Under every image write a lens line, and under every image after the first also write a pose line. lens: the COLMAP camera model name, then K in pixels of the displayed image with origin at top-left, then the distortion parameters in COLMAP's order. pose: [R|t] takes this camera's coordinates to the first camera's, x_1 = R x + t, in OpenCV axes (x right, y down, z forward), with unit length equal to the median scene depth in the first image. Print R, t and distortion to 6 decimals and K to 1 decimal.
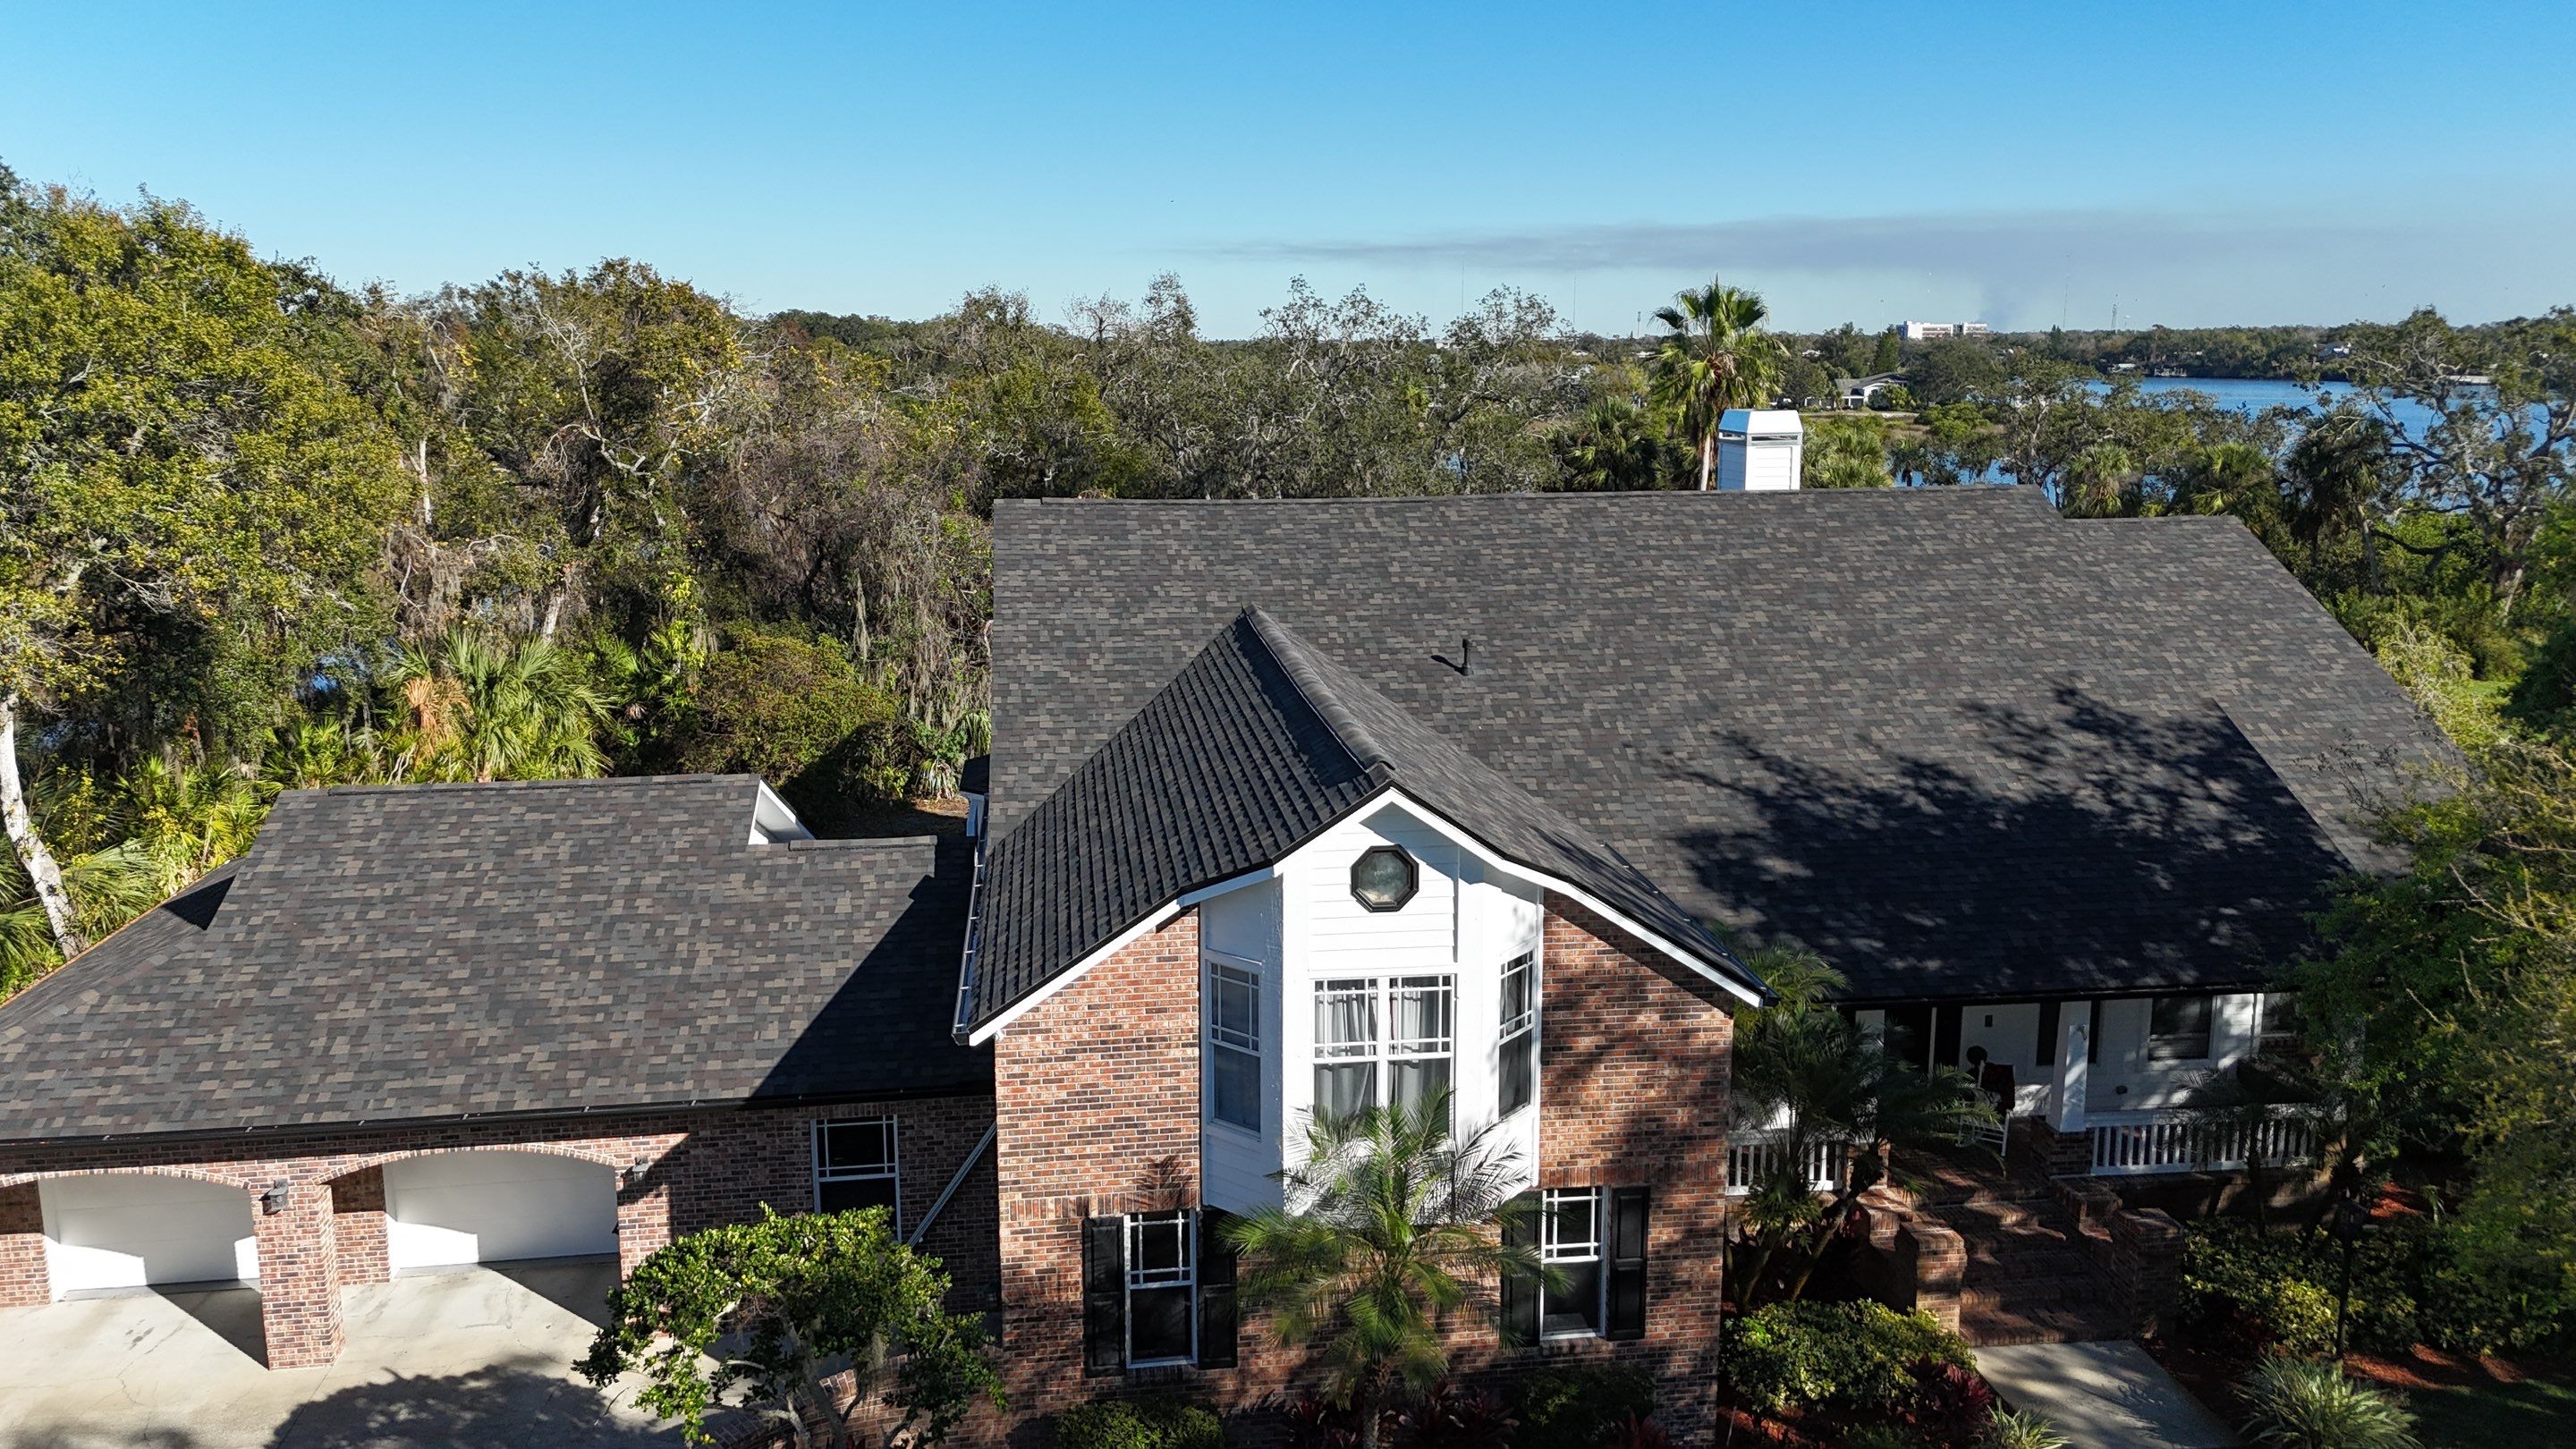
lens RADIAL K [[1881.0, 0, 1302.9], [0, 1881.0, 725.1], [0, 0, 1]] dist [0.085625, -0.088500]
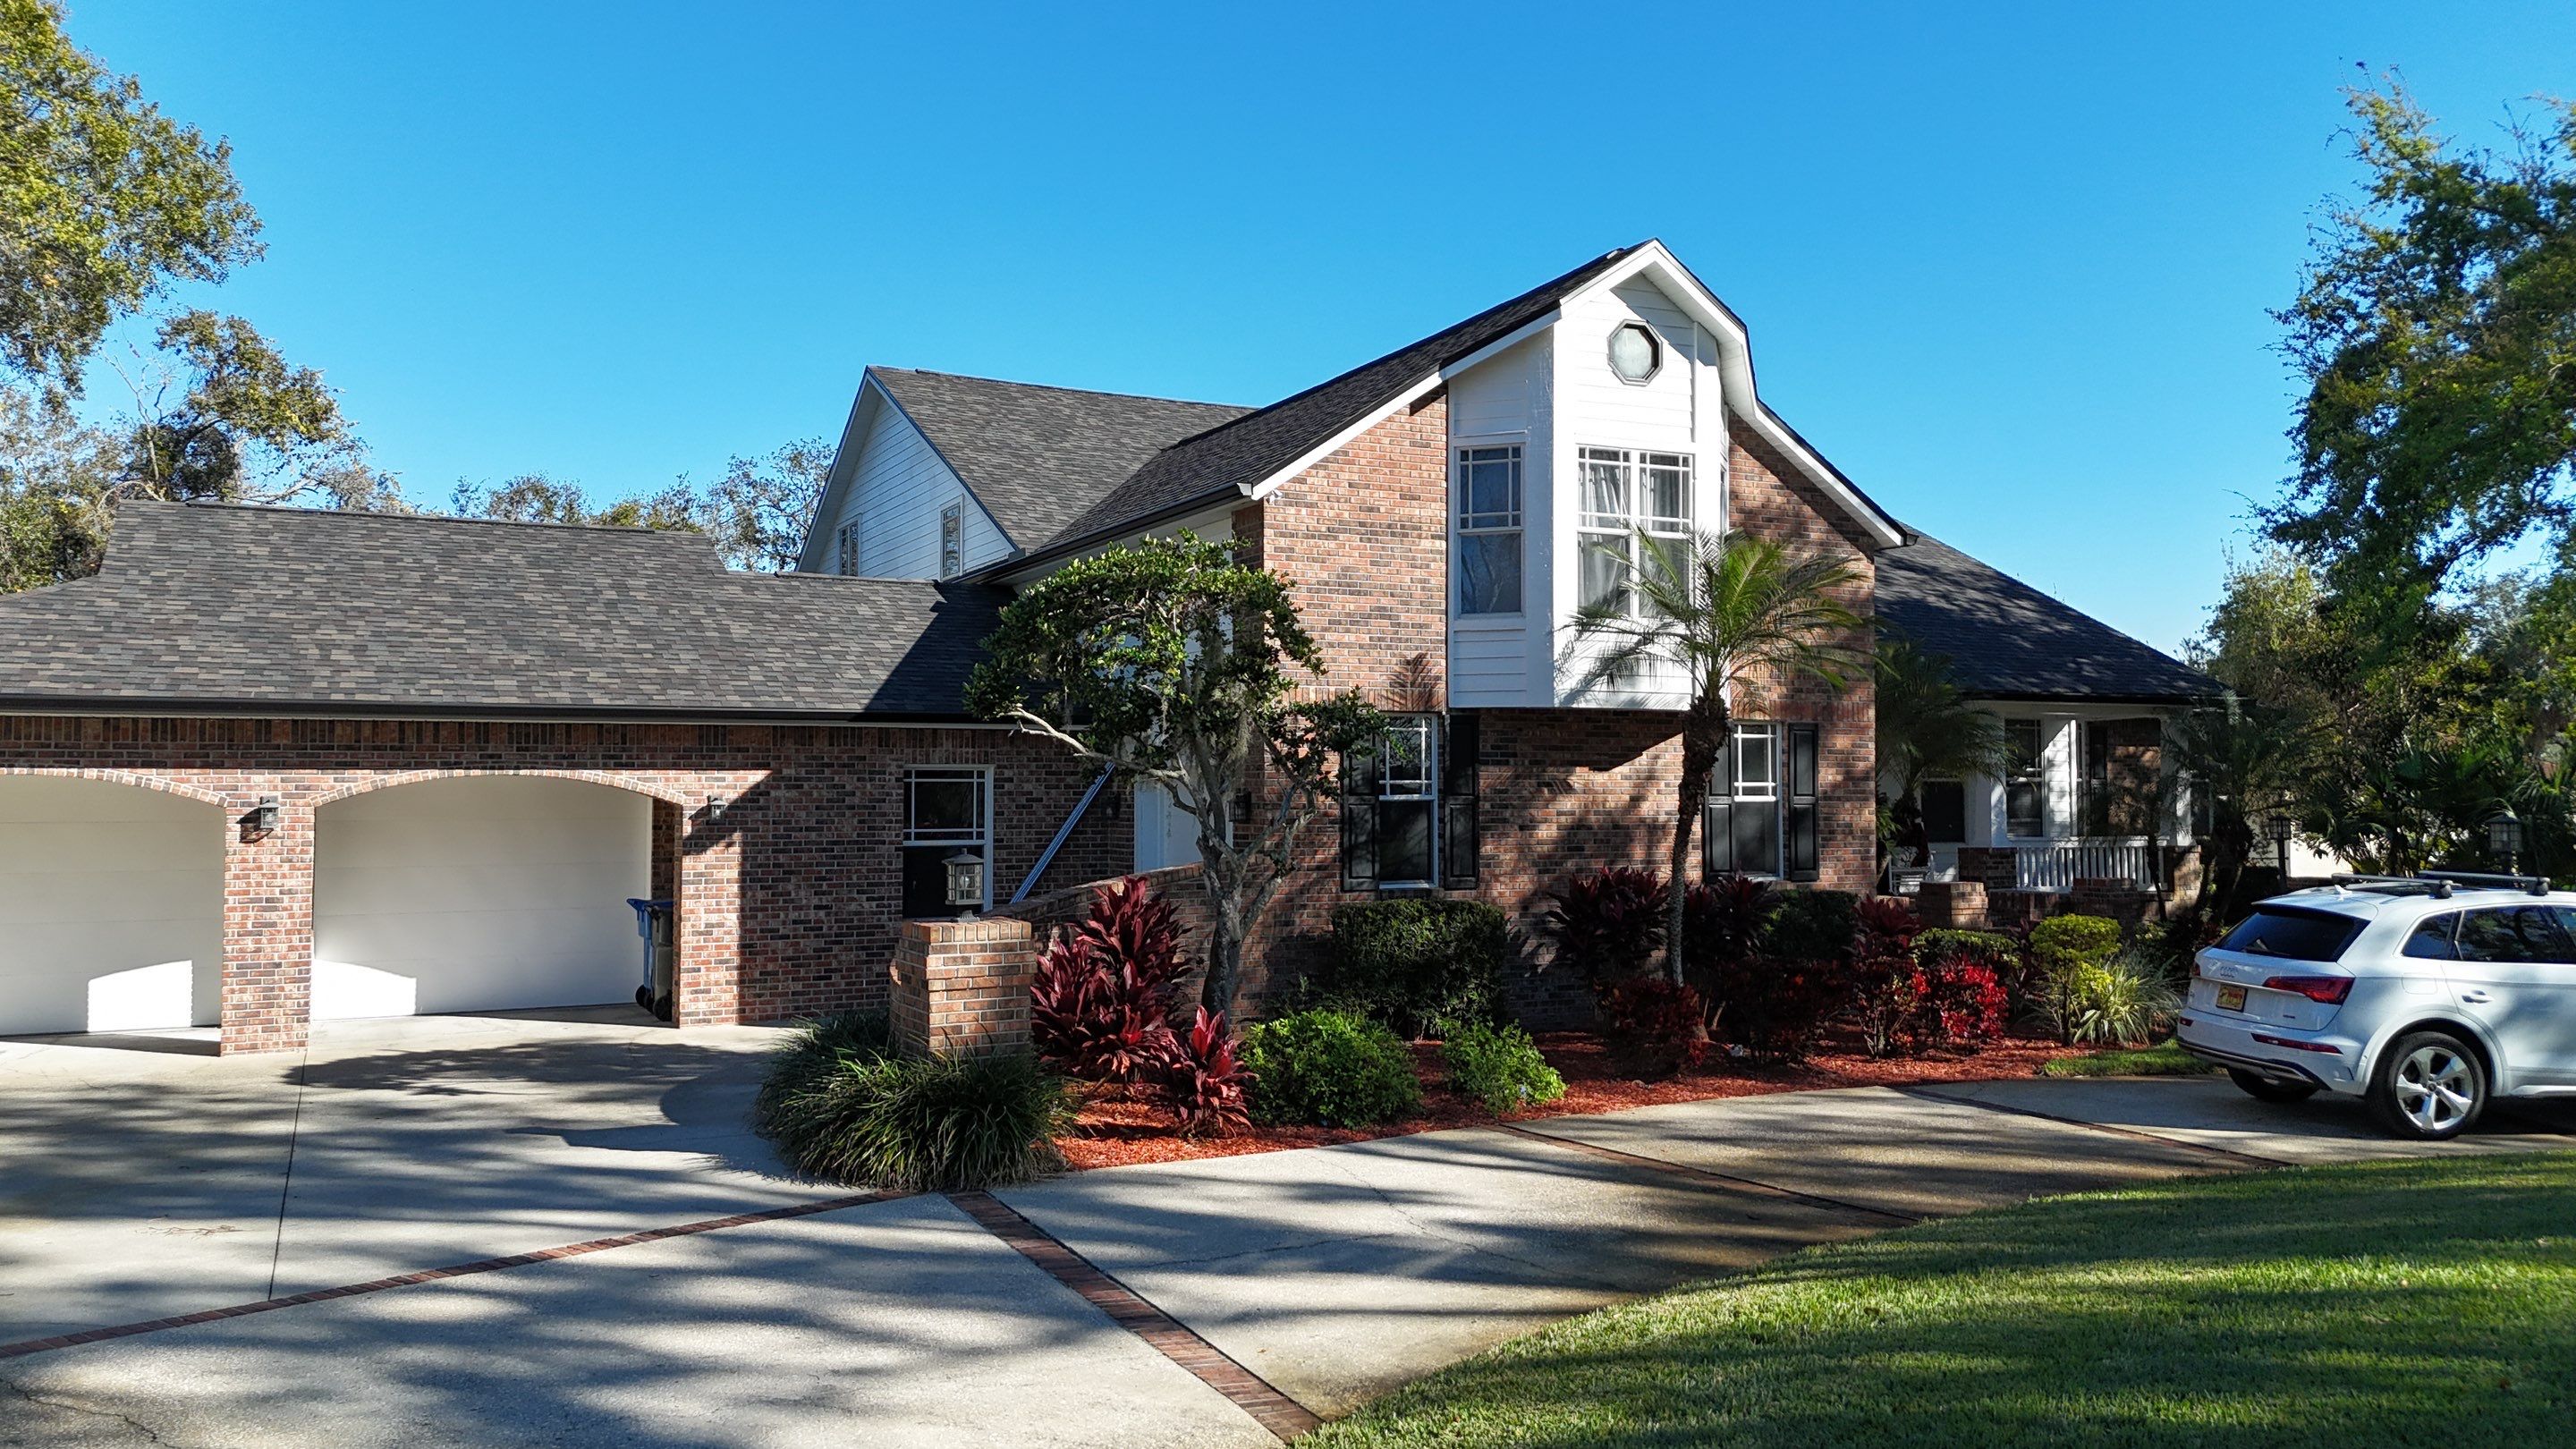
lens RADIAL K [[1881.0, 0, 1297.8], [0, 1881.0, 729.6], [0, 0, 1]] dist [0.085625, -0.088500]
pose [[0.945843, 0.012340, 0.324391, -0.369125], [0.061794, 0.974161, -0.217235, 0.393157], [-0.318690, 0.225516, 0.920641, 0.111199]]
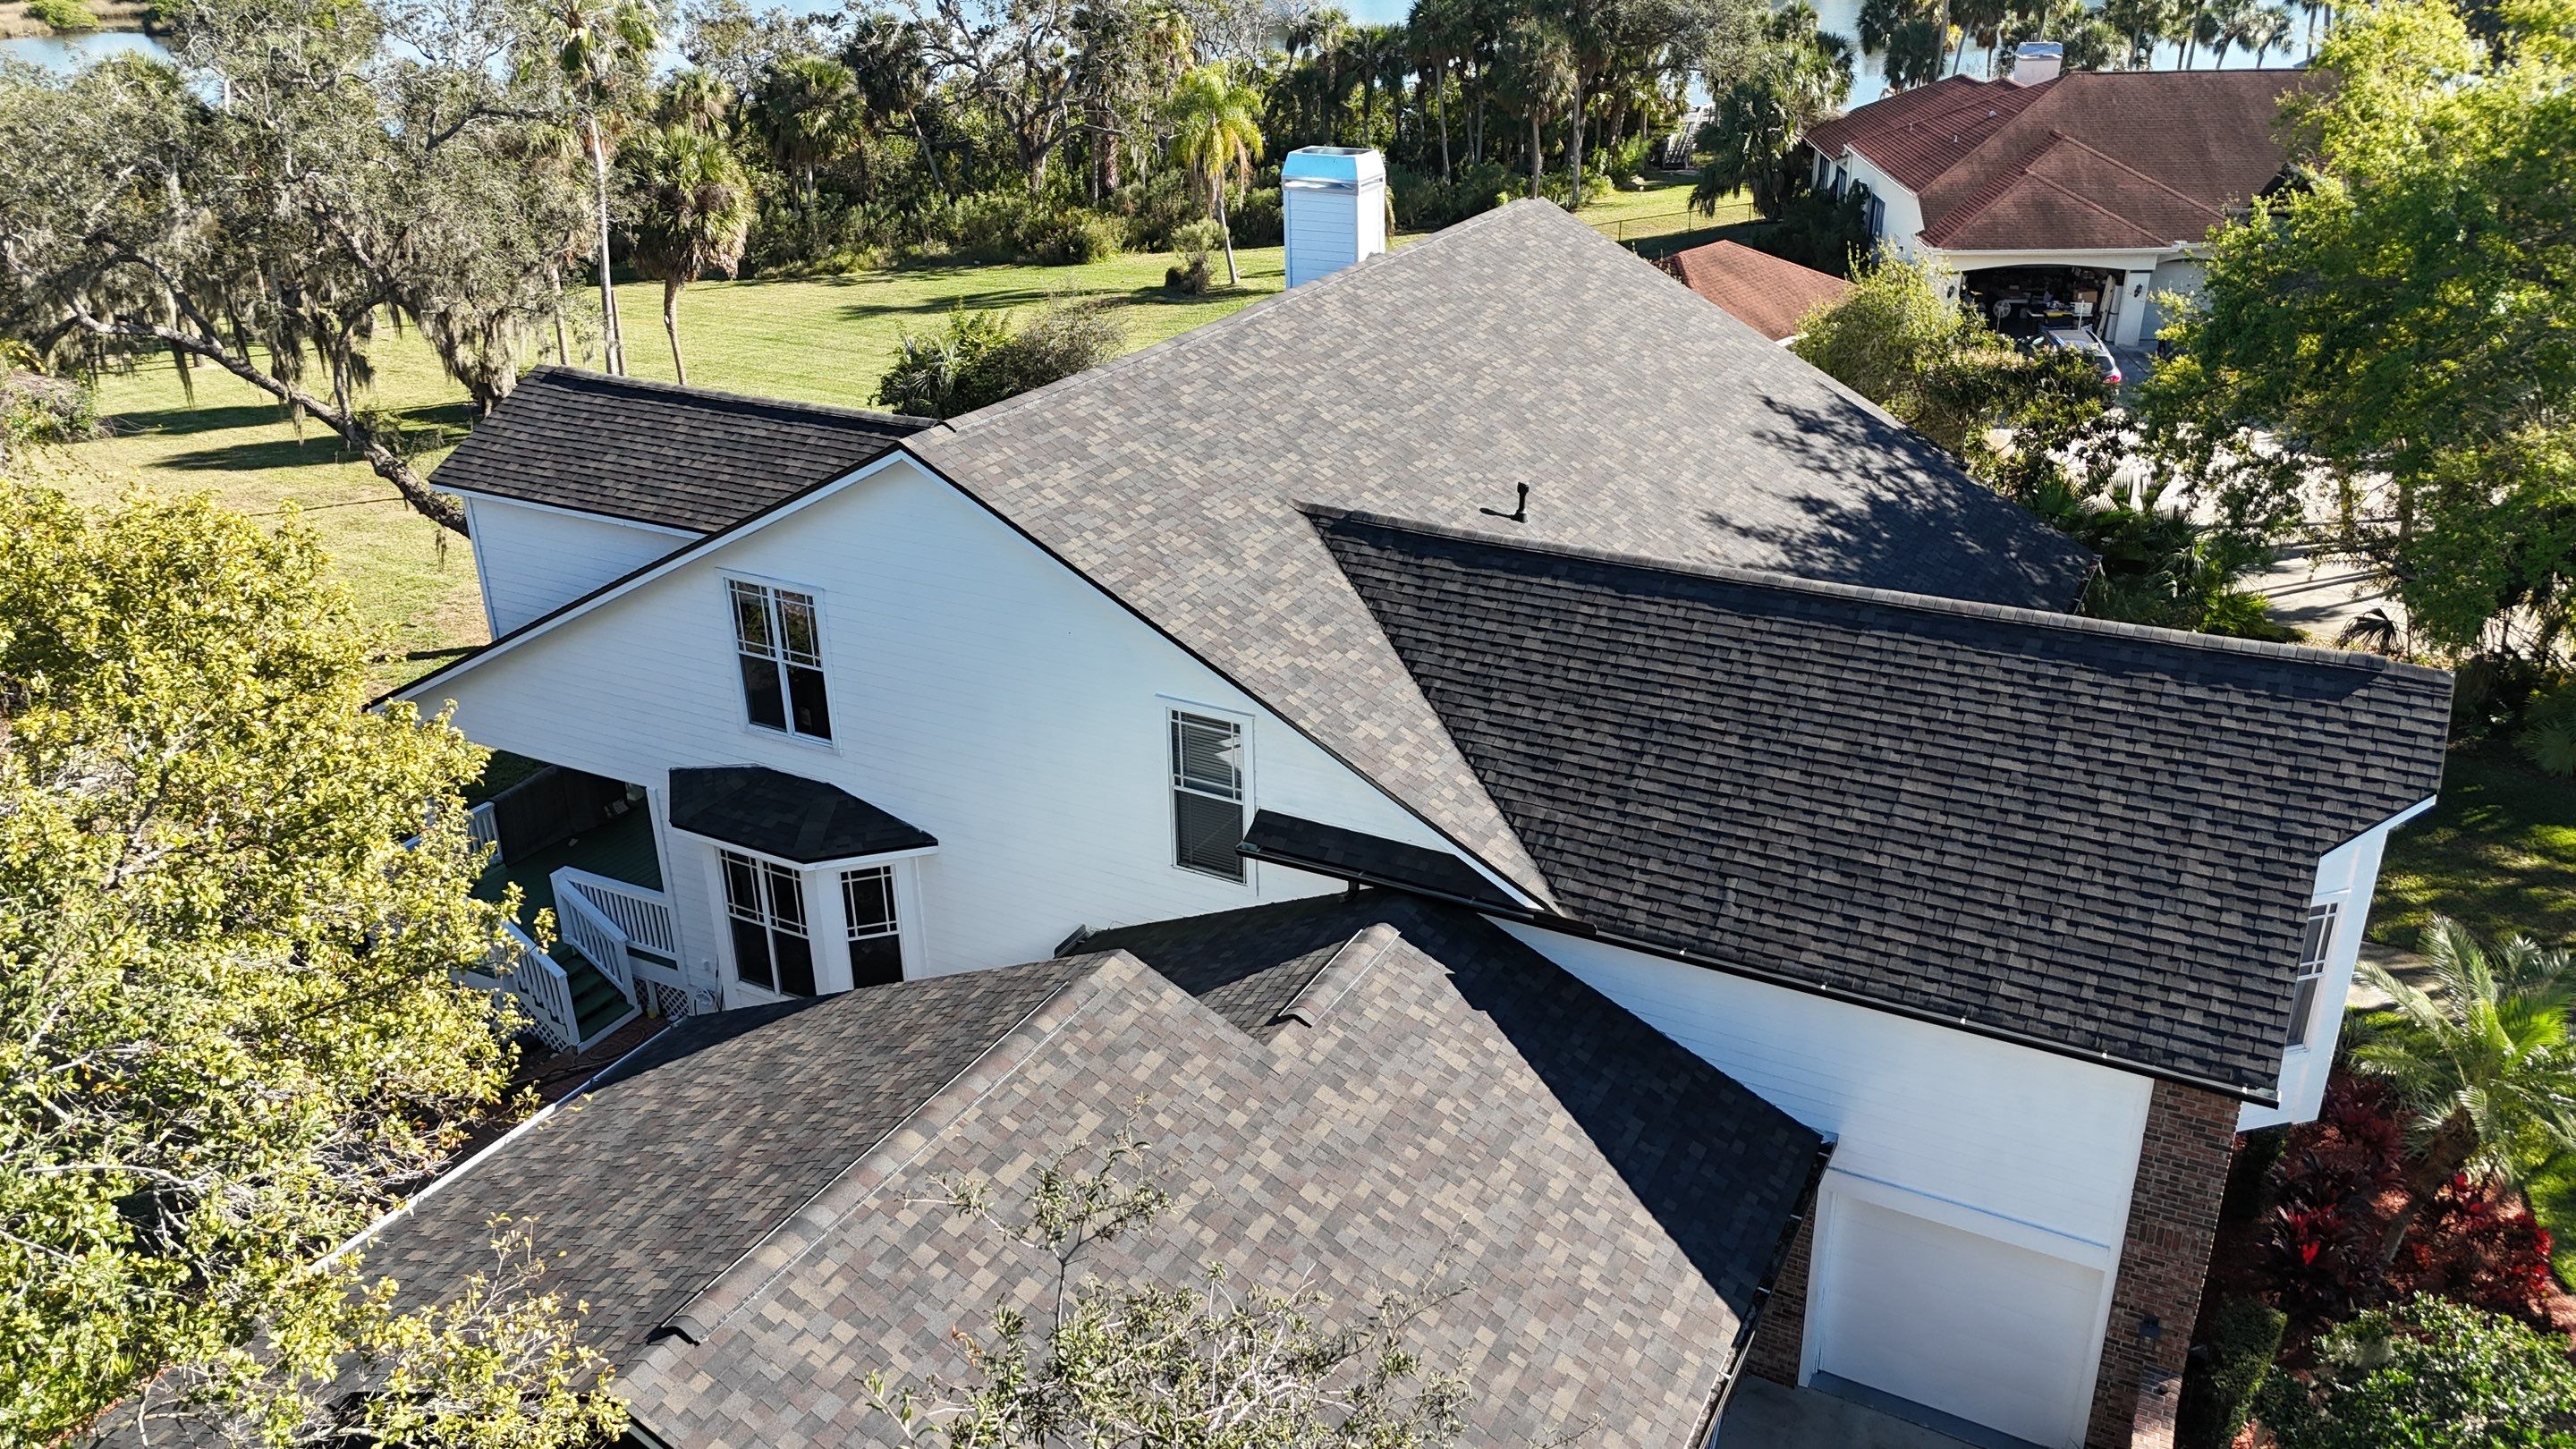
lens RADIAL K [[1881.0, 0, 1309.8], [0, 1881.0, 712.2], [0, 0, 1]] dist [0.085625, -0.088500]
pose [[0.579095, -0.339307, 0.741296, -0.838428], [0.172740, 0.939698, 0.295176, -0.279436], [-0.796750, -0.042883, 0.602786, 0.656811]]
